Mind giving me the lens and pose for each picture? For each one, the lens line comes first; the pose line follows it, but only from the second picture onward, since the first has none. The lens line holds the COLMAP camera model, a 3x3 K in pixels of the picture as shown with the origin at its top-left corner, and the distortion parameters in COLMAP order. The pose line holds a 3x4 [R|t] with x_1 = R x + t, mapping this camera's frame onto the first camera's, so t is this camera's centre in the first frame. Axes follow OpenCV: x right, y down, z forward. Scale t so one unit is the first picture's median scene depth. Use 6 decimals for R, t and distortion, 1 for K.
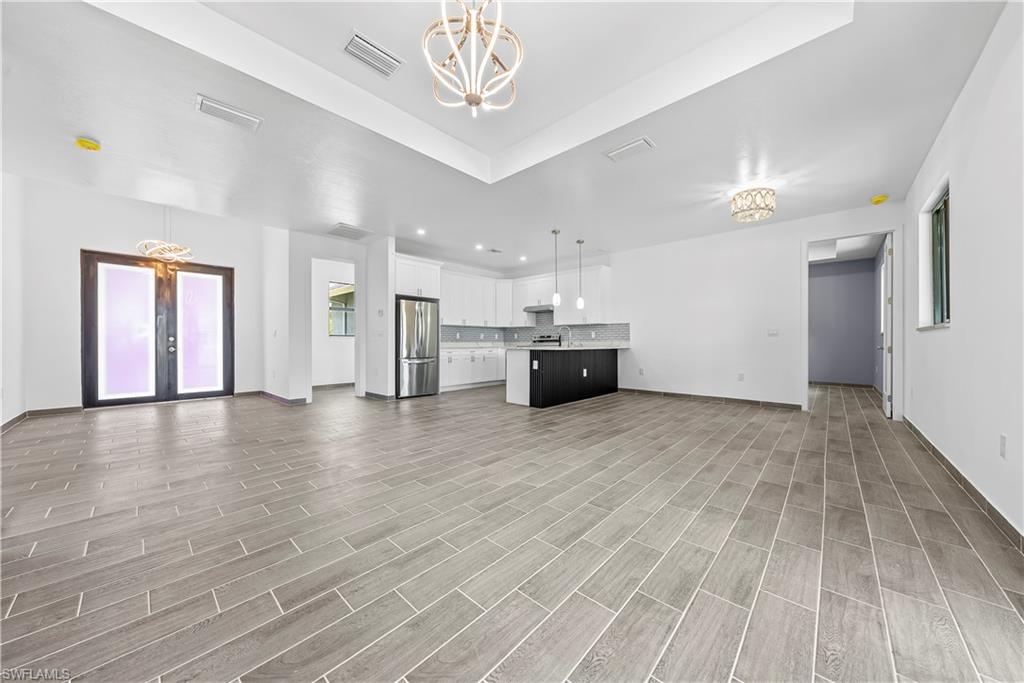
lens RADIAL K [[349.5, 0, 515.6], [0, 349.5, 341.7], [0, 0, 1]] dist [-0.003513, 0.000550]
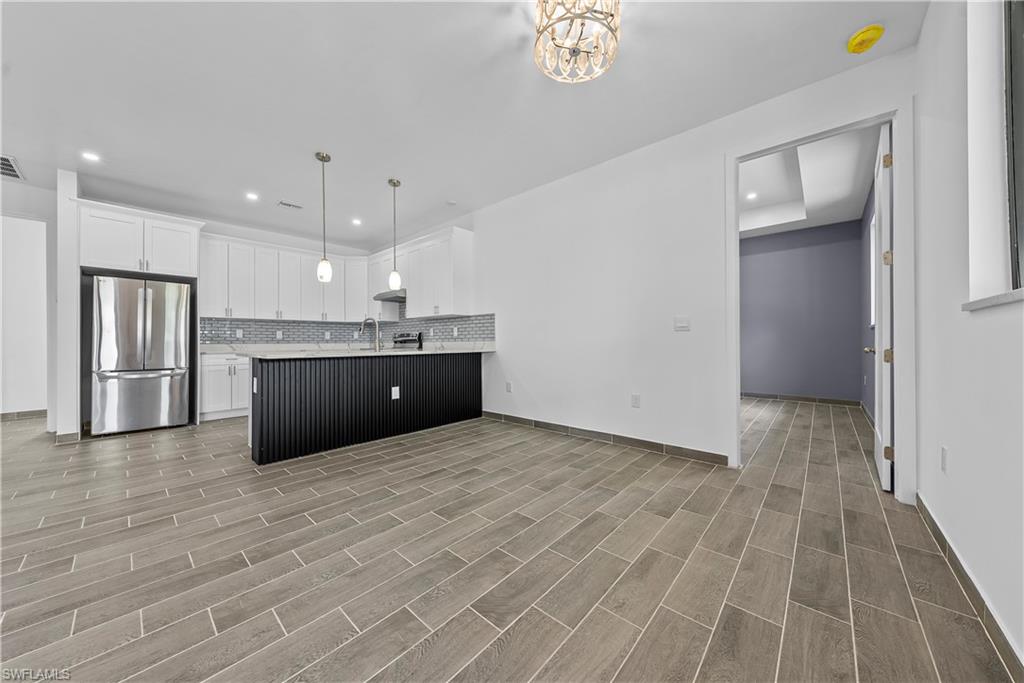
lens RADIAL K [[349.5, 0, 515.0], [0, 349.5, 340.3], [0, 0, 1]] dist [-0.003513, 0.000550]
pose [[0.999923, -0.006273, 0.010697, 0.396276], [0.006298, 0.999977, -0.002356, -0.001032], [-0.010682, 0.002423, 0.999940, 0.375161]]
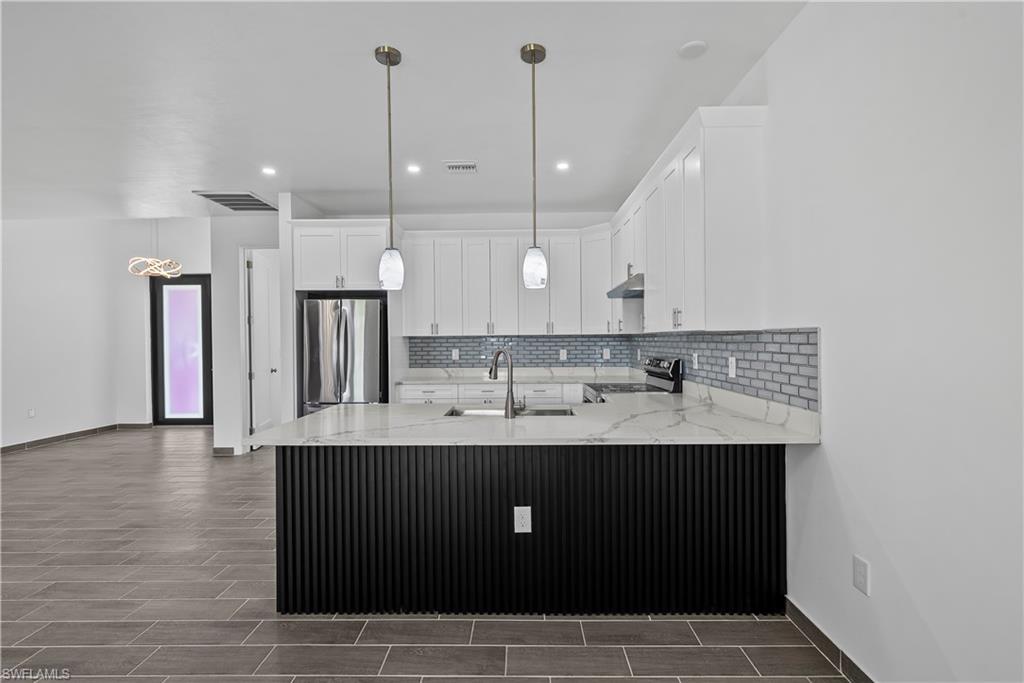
lens RADIAL K [[466.8, 0, 518.2], [0, 466.8, 340.8], [0, 0, 1]] dist [0.001833, -0.000881]
pose [[0.666817, -0.000364, -0.745221, 0.464410], [0.009215, 0.999927, 0.007758, -0.055096], [0.745165, -0.012040, 0.666772, 0.739056]]
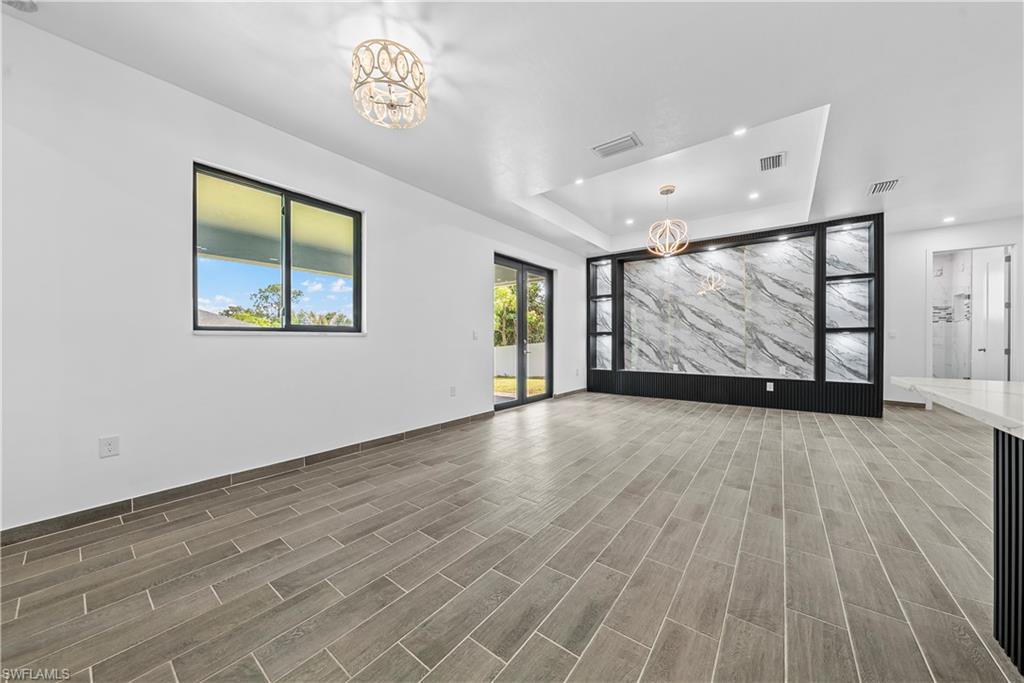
lens RADIAL K [[349.5, 0, 514.5], [0, 349.5, 342.7], [0, 0, 1]] dist [-0.003513, 0.000550]
pose [[-0.996530, 0.004034, -0.083134, 0.358314], [0.003722, 0.999985, 0.003911, -0.009626], [0.083148, 0.003588, -0.996531, 1.016856]]
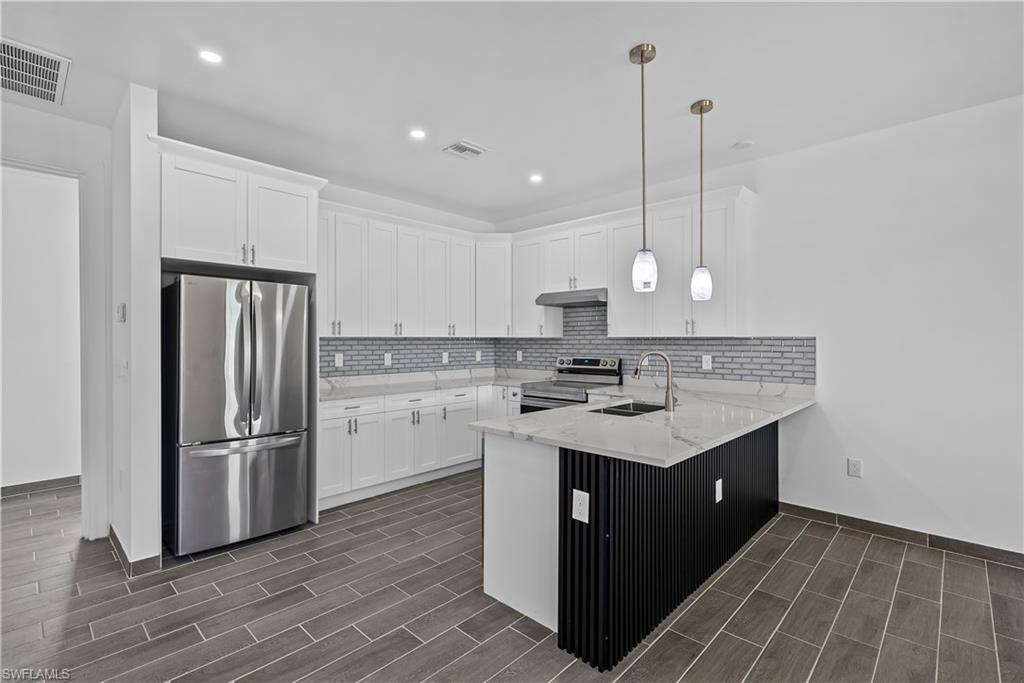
lens RADIAL K [[466.8, 0, 514.3], [0, 466.8, 341.0], [0, 0, 1]] dist [0.001833, -0.000881]
pose [[0.999781, 0.001644, -0.020882, 0.009641], [-0.001525, 0.999983, 0.005708, -0.057081], [0.020891, -0.005675, 0.999766, 0.536078]]
